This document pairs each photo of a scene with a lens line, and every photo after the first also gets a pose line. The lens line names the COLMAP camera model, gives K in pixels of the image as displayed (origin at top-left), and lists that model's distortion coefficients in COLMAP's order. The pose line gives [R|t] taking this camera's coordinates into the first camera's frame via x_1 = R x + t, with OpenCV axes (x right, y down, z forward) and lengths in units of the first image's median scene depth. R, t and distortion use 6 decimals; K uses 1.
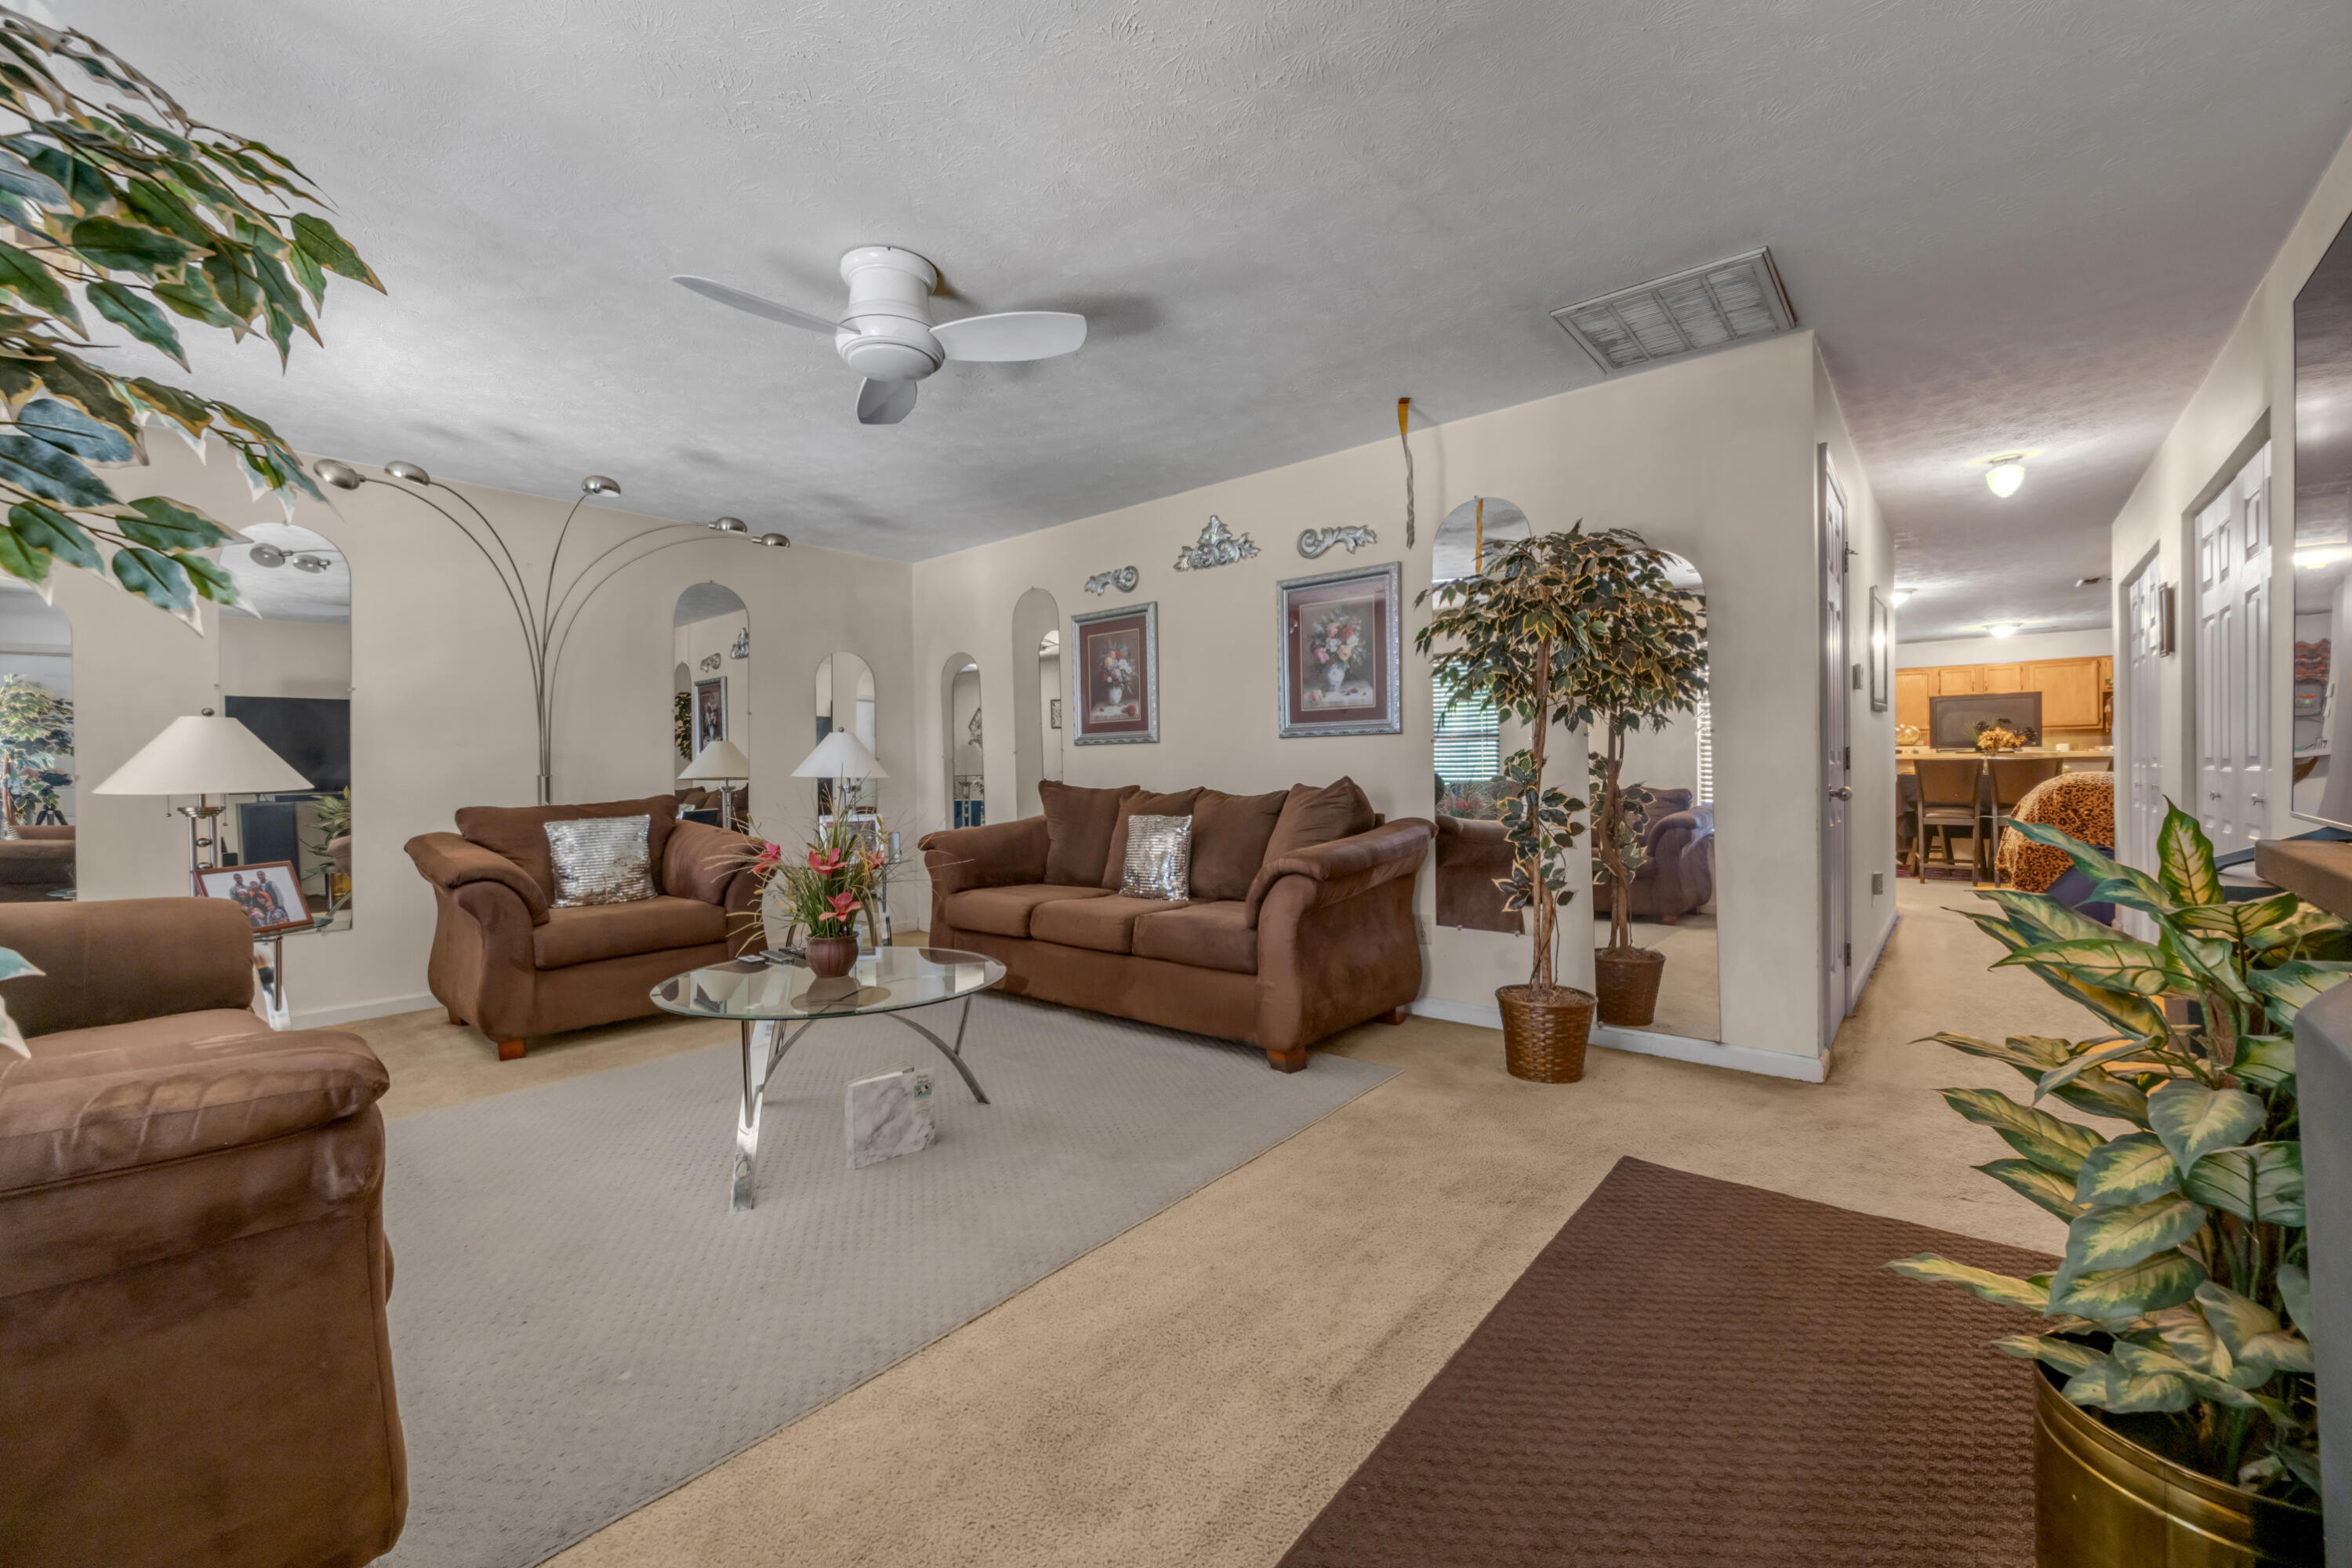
lens RADIAL K [[934.7, 0, 1181.9], [0, 934.7, 778.4], [0, 0, 1]] dist [-0.001788, -0.000115]
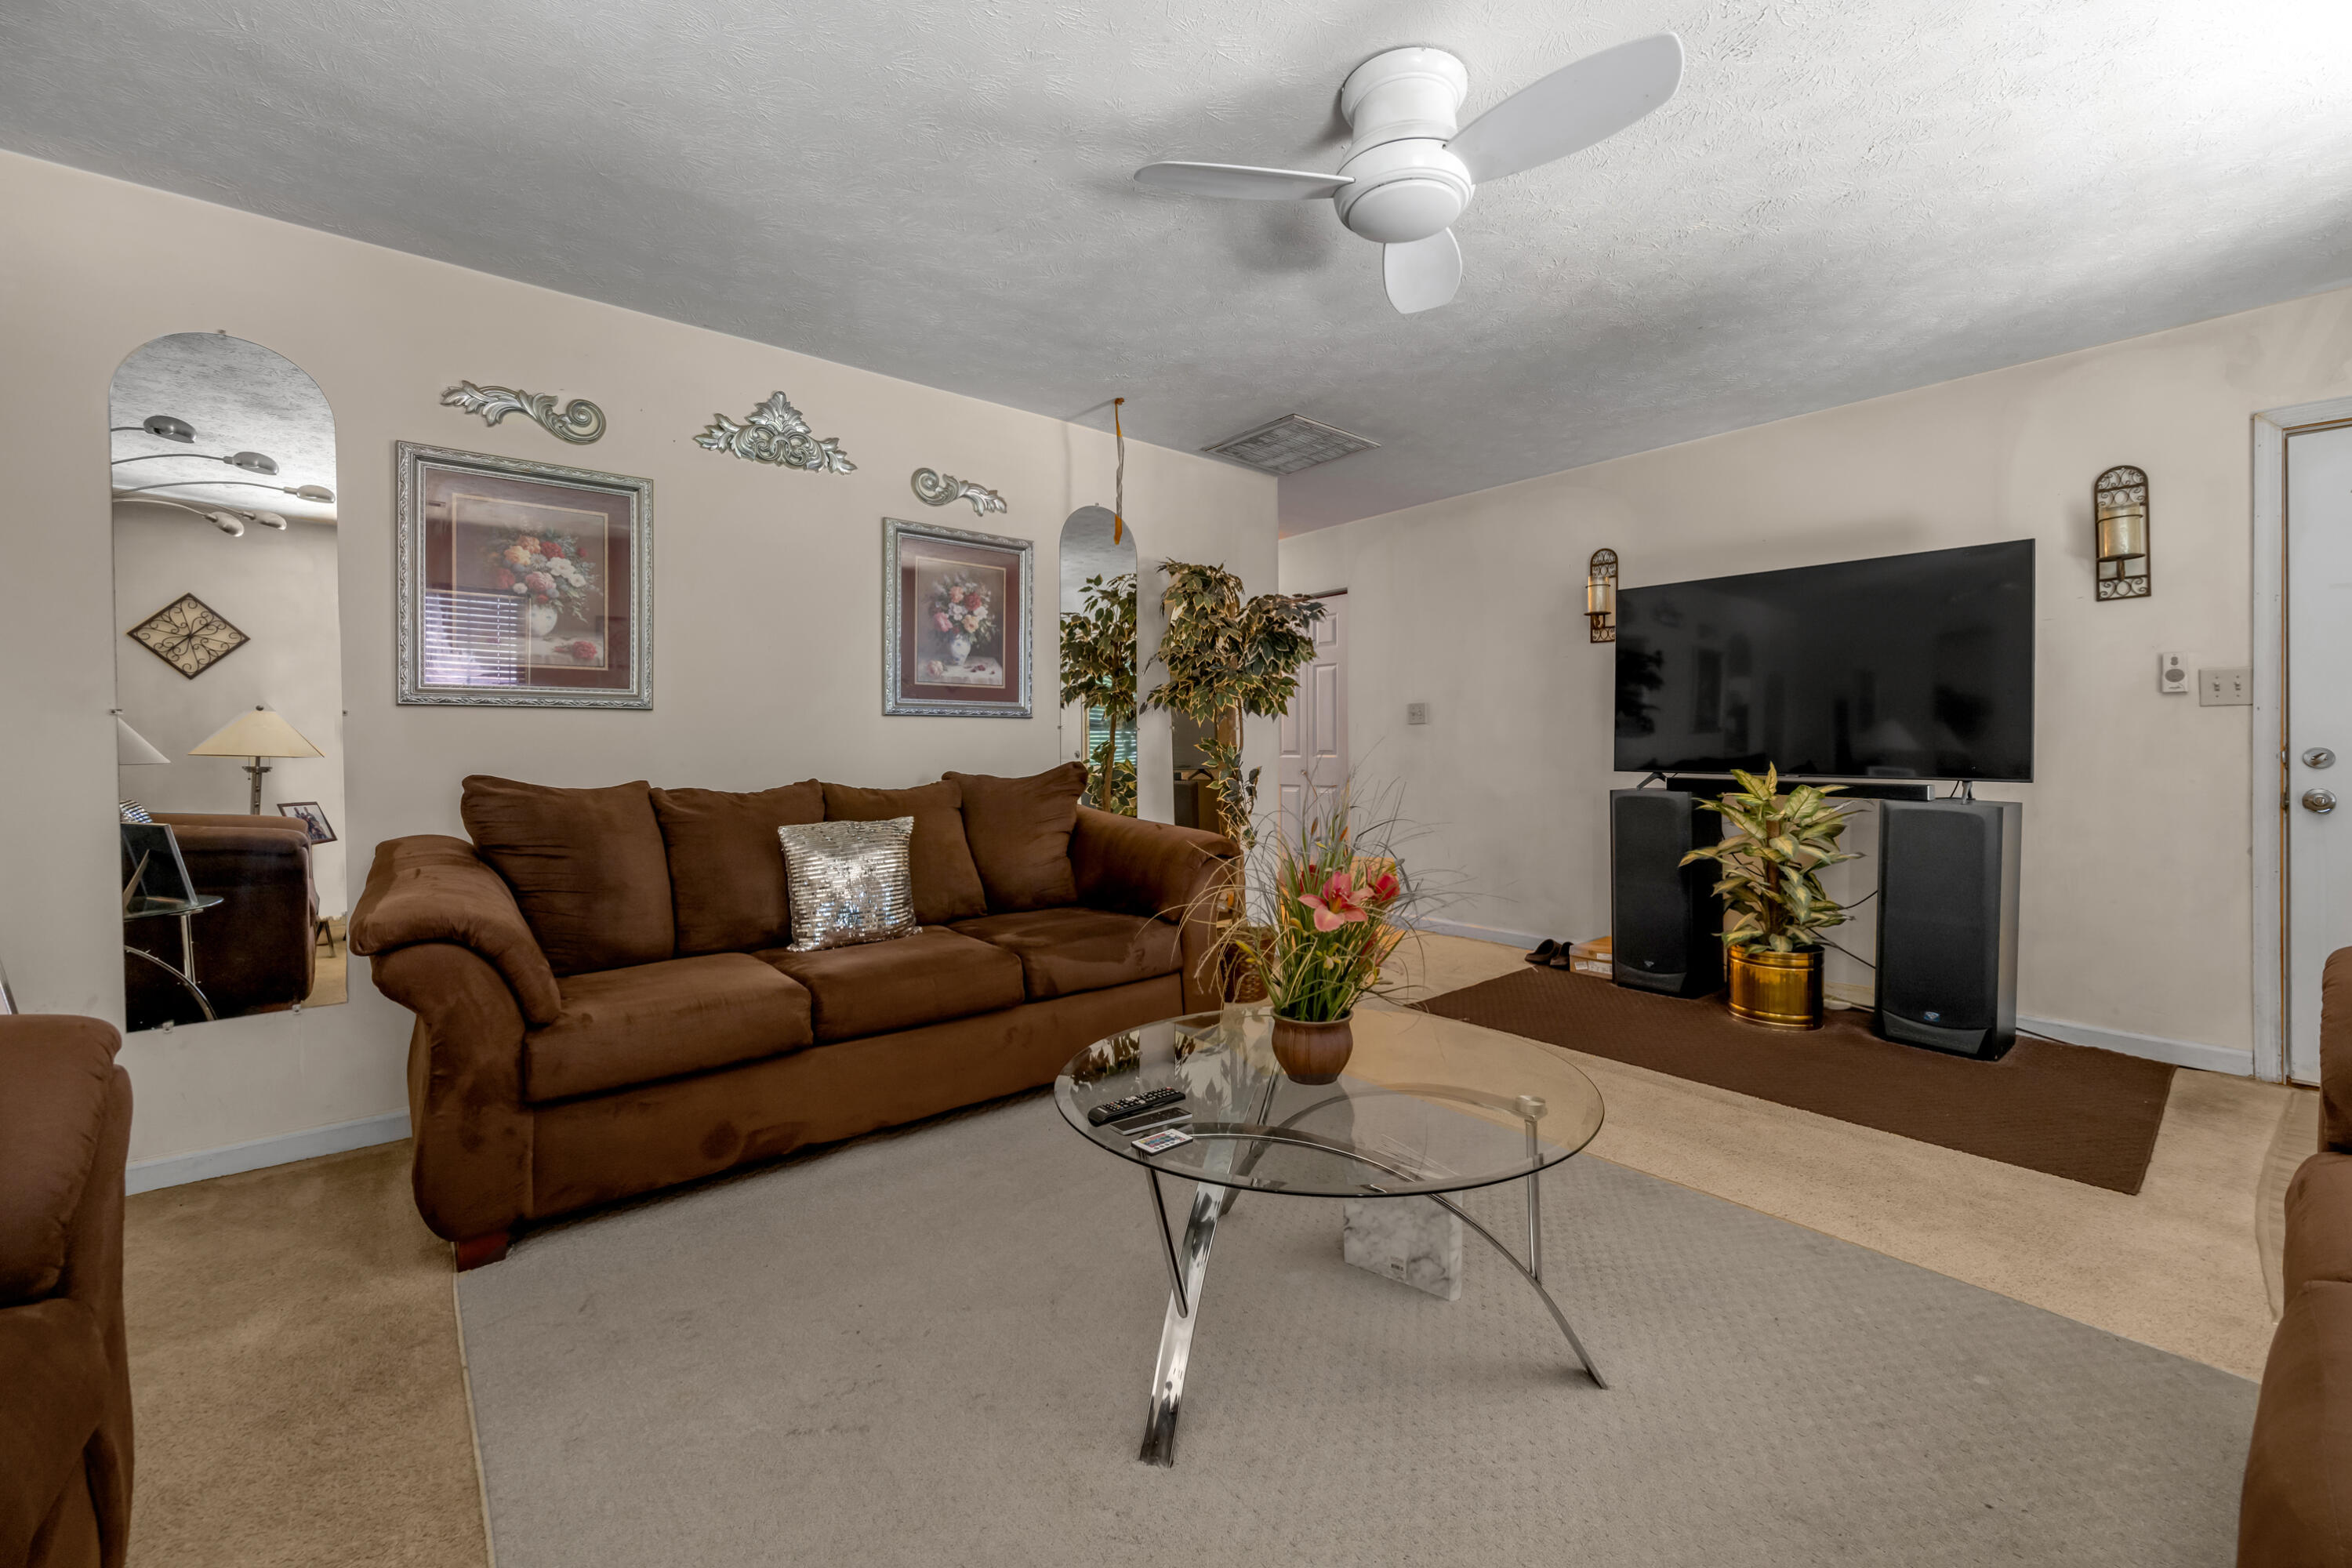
lens RADIAL K [[934.7, 0, 1180.0], [0, 934.7, 763.6], [0, 0, 1]] dist [-0.001788, -0.000115]
pose [[0.174171, -0.004480, 0.984705, -0.663801], [0.011675, 0.999929, 0.002484, -0.000838], [-0.984646, 0.011064, 0.174211, 0.643456]]
